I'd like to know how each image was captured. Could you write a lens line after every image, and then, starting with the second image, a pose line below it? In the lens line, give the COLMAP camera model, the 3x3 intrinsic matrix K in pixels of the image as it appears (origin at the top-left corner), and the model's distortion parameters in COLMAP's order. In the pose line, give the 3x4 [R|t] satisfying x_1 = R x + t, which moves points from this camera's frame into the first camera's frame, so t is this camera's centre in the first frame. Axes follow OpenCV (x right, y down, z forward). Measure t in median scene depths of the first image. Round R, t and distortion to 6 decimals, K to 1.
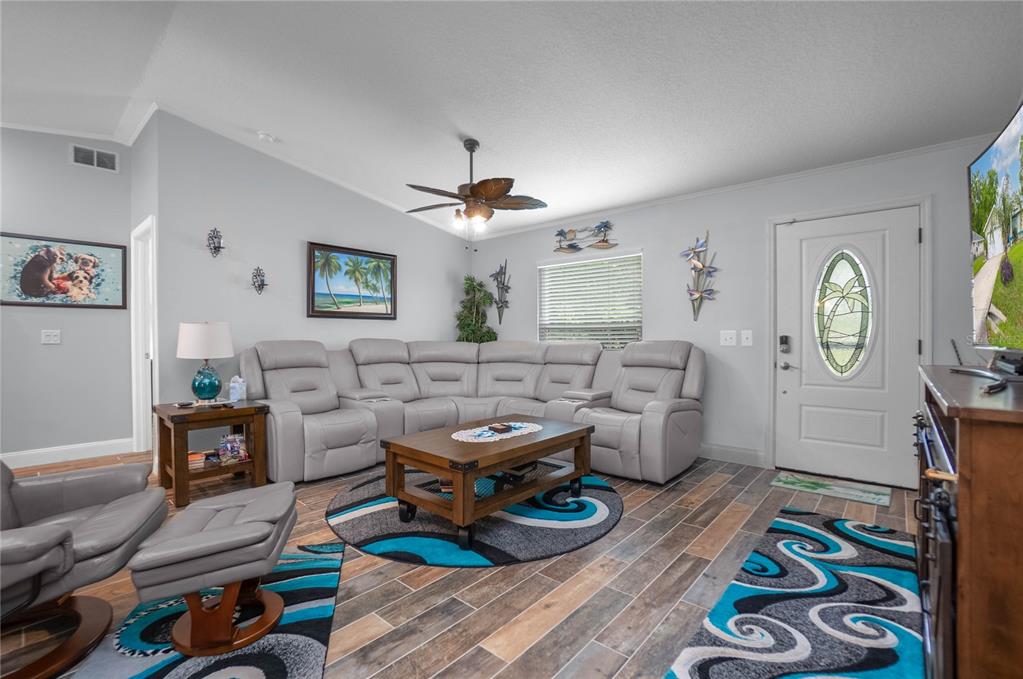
lens RADIAL K [[456.4, 0, 508.3], [0, 456.4, 338.6], [0, 0, 1]] dist [-0.064213, 0.022991]
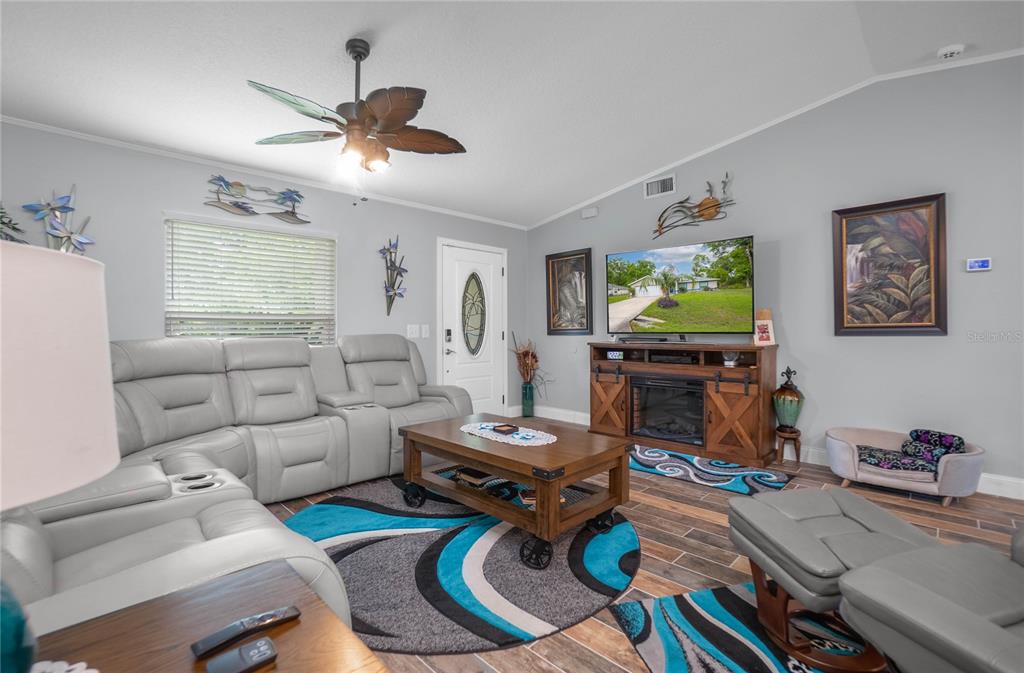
lens RADIAL K [[459.5, 0, 500.4], [0, 459.5, 332.8], [0, 0, 1]] dist [-0.037228, 0.000596]
pose [[0.073335, -0.011901, 0.997236, -0.767888], [0.008798, 0.999898, 0.011285, -0.010104], [-0.997269, 0.007946, 0.073433, 0.758924]]
